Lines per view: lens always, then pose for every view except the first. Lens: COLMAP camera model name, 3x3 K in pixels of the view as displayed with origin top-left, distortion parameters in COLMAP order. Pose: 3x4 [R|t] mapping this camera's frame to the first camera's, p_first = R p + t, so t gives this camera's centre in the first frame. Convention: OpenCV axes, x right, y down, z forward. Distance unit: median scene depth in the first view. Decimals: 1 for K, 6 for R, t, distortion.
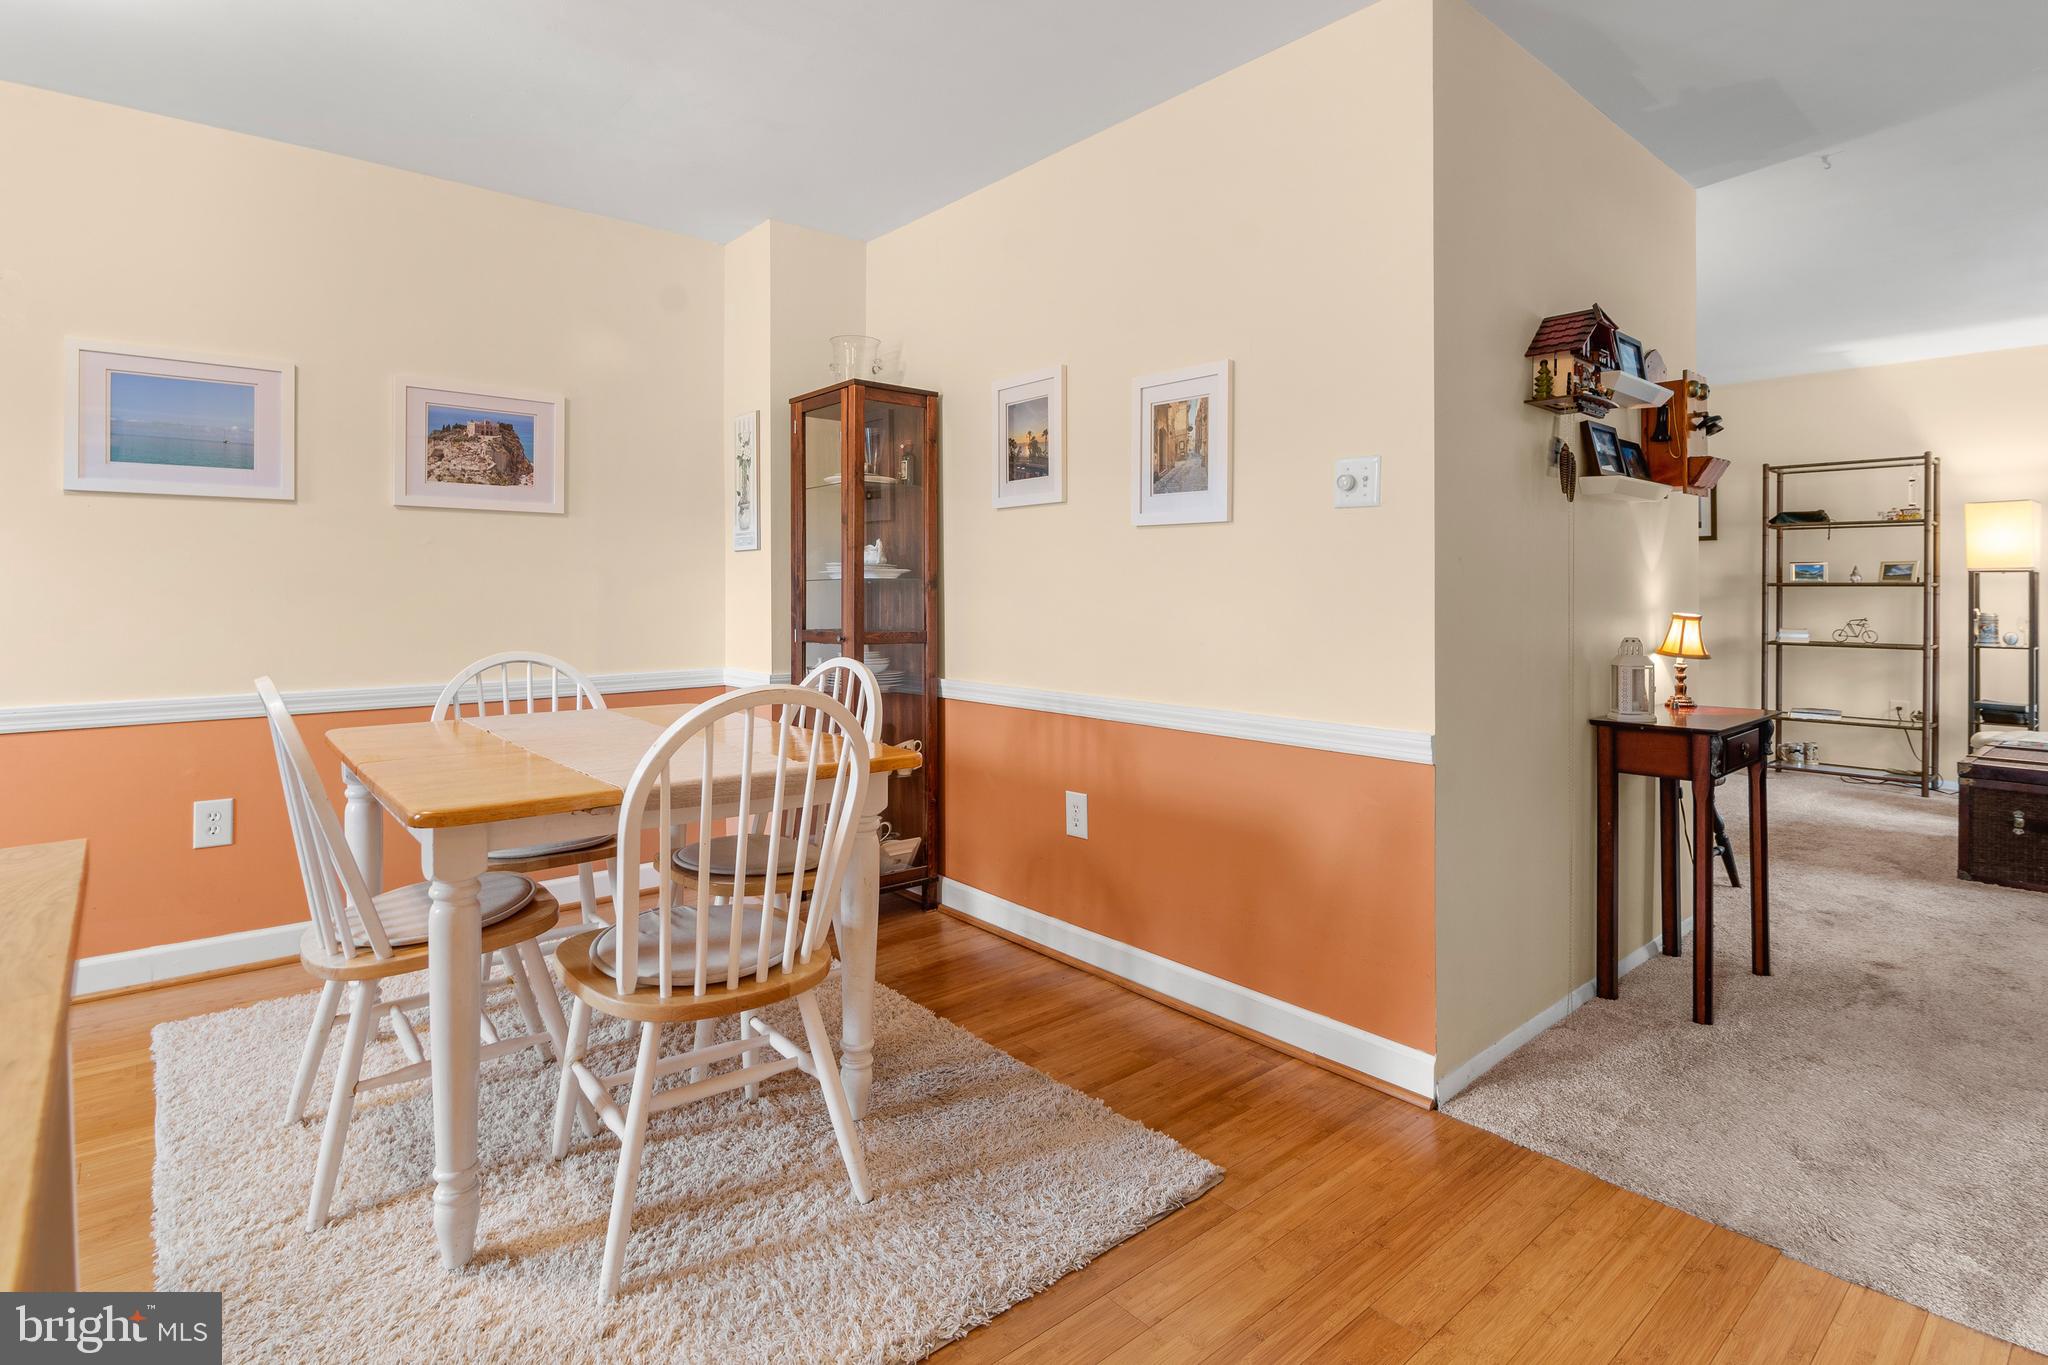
lens RADIAL K [[1023.9, 0, 1038.3], [0, 1023.9, 596.9], [0, 0, 1]] dist [-0.009850, -0.001142]
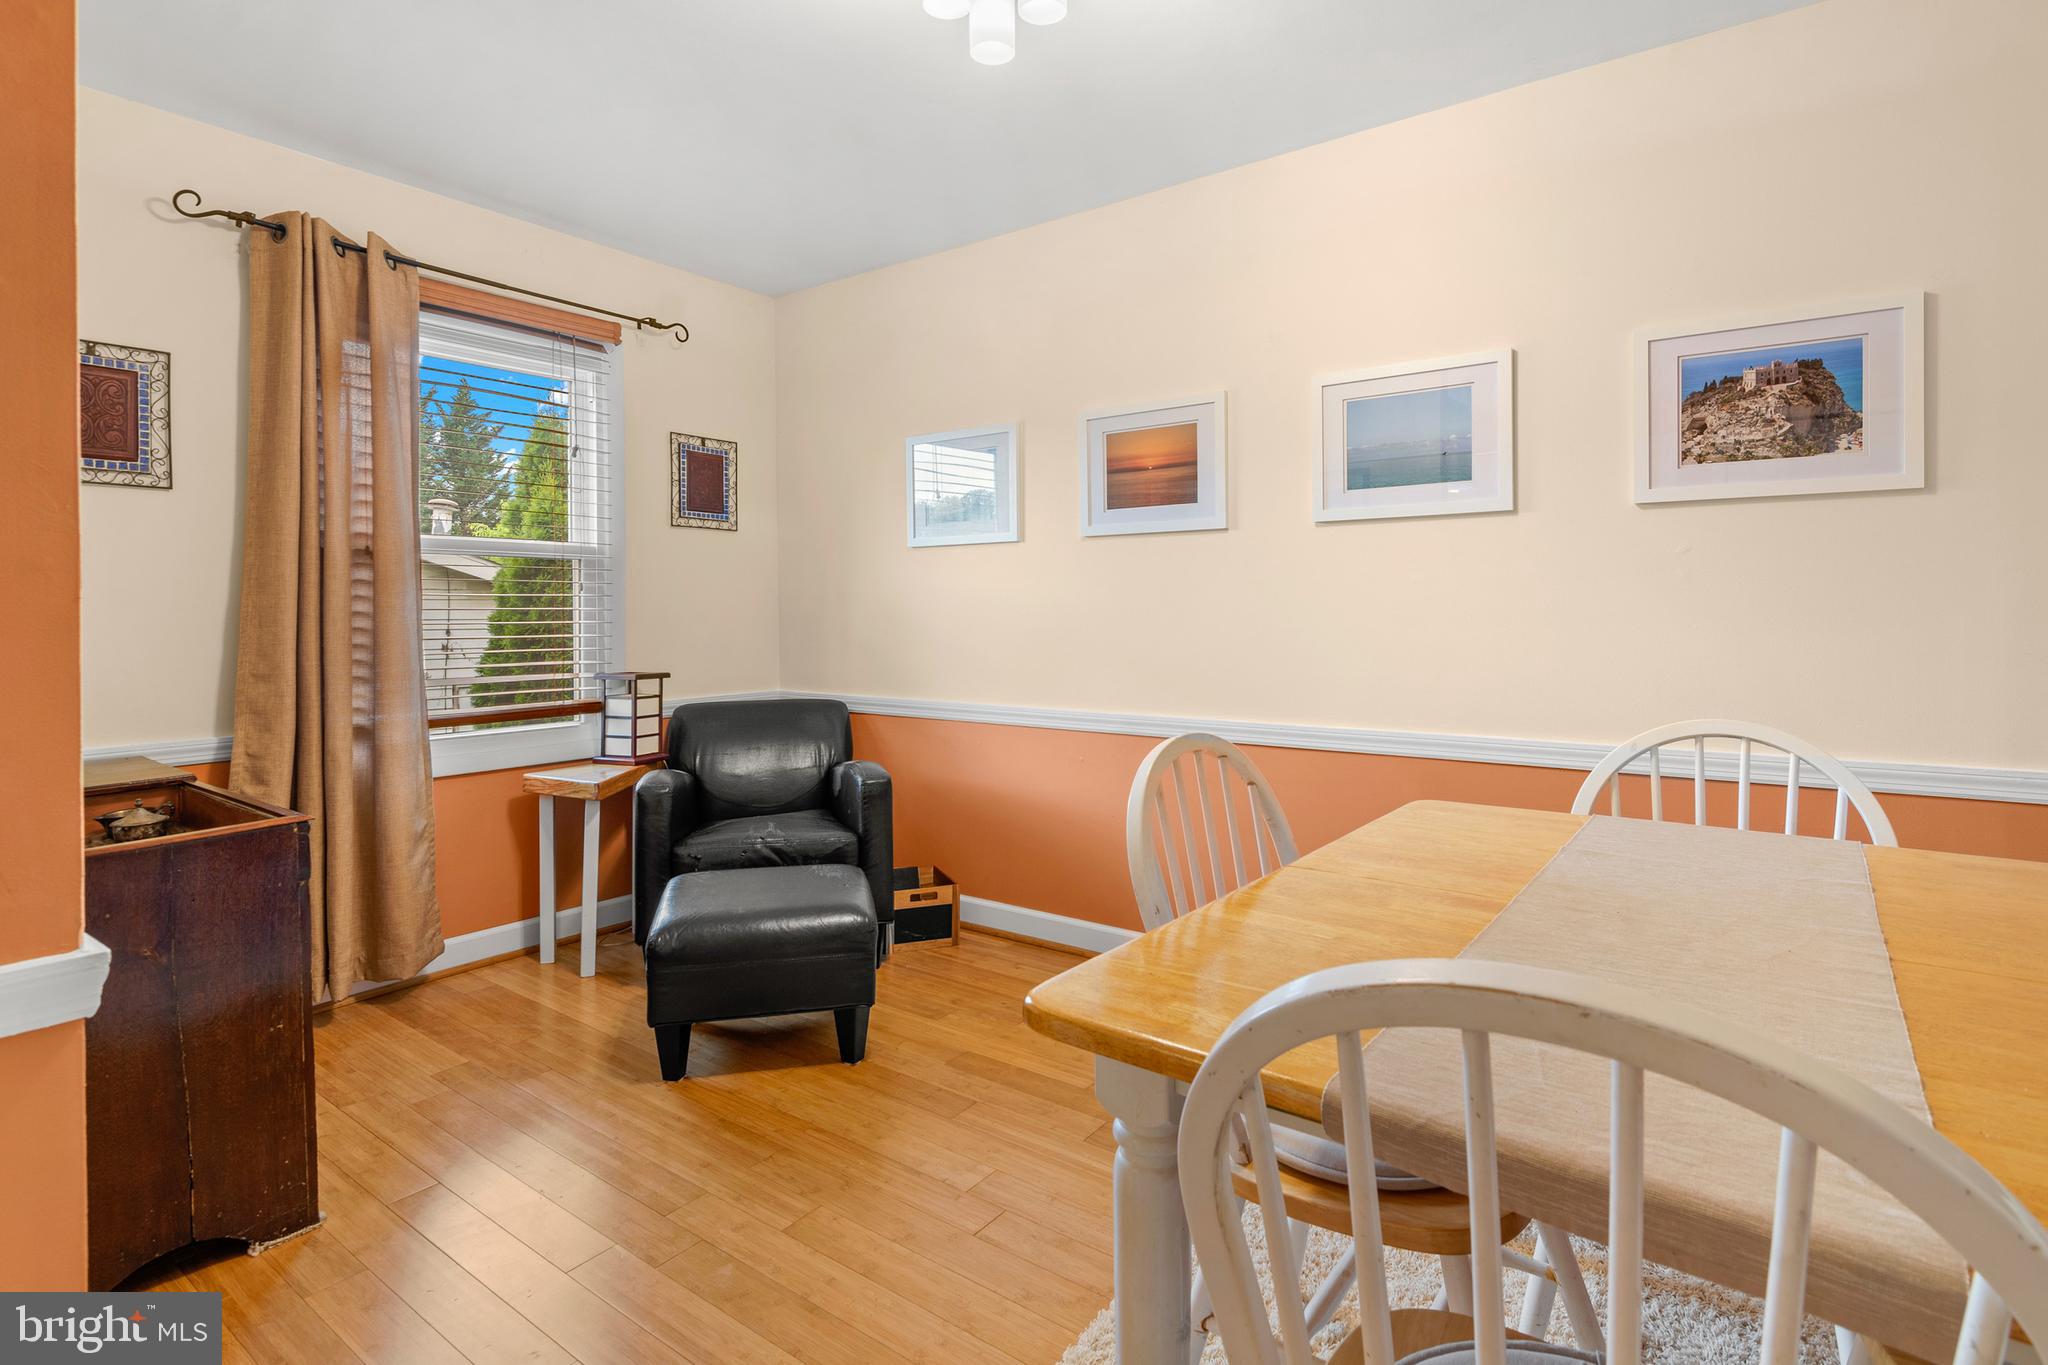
lens RADIAL K [[996.3, 0, 1031.8], [0, 996.3, 605.3], [0, 0, 1]] dist [0.001224, -0.000305]
pose [[0.227783, -0.007388, -0.973684, -0.021723], [0.002896, 0.999972, -0.006910, -0.011426], [0.973708, -0.001245, 0.227798, 0.374322]]
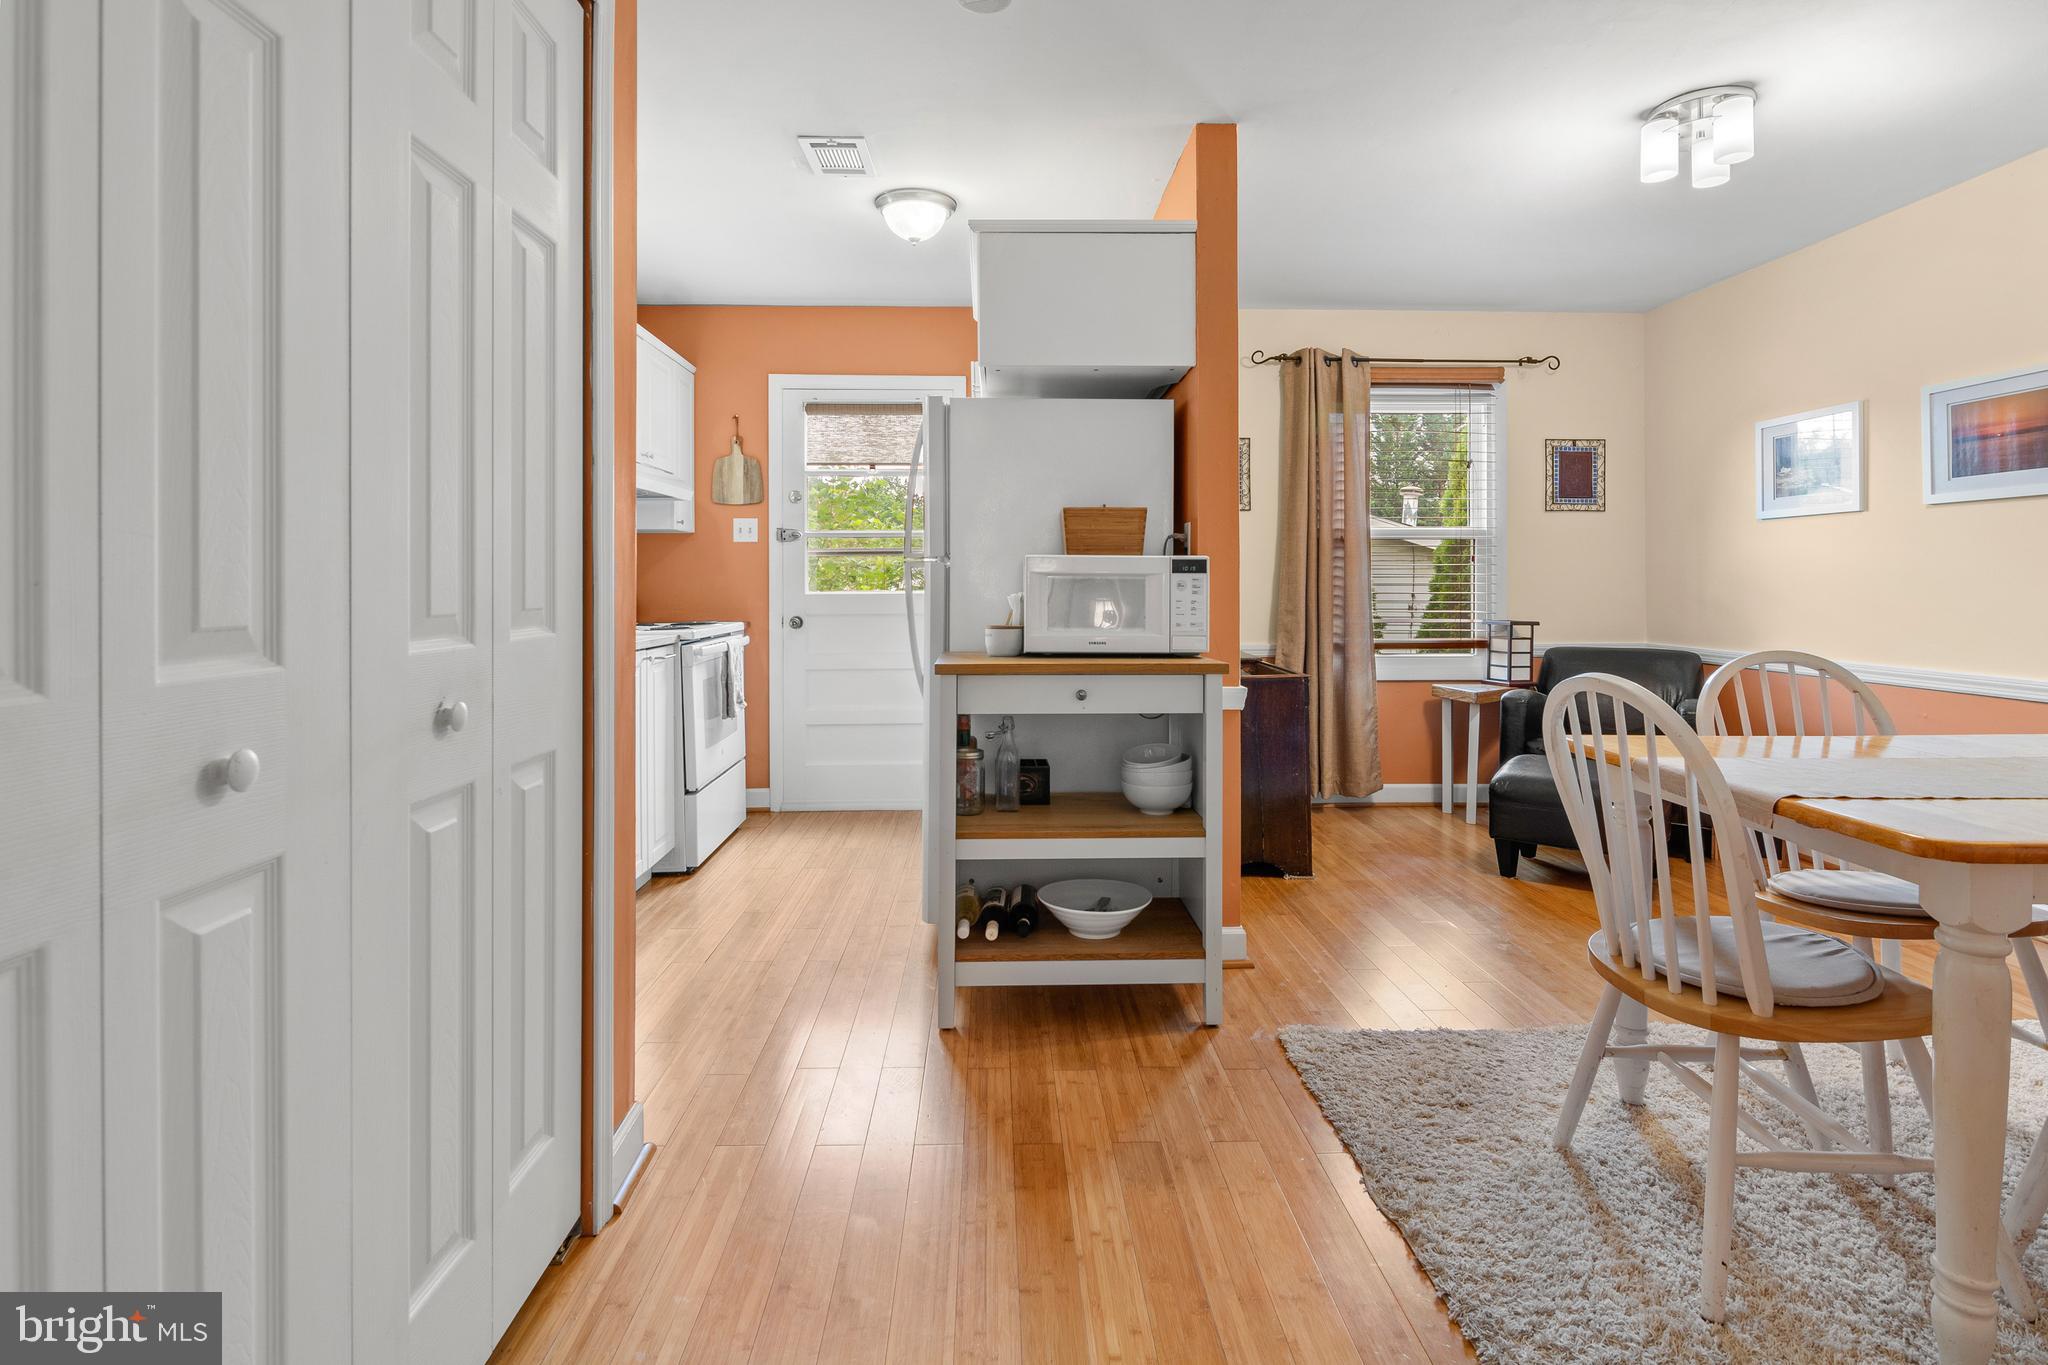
lens RADIAL K [[998.3, 0, 1023.3], [0, 998.3, 589.6], [0, 0, 1]] dist [-0.000693, -0.001295]
pose [[-0.632473, 0.003787, -0.774573, 0.435535], [-0.002789, 0.999970, 0.007167, -0.001864], [0.774577, 0.006693, -0.632444, 0.576335]]
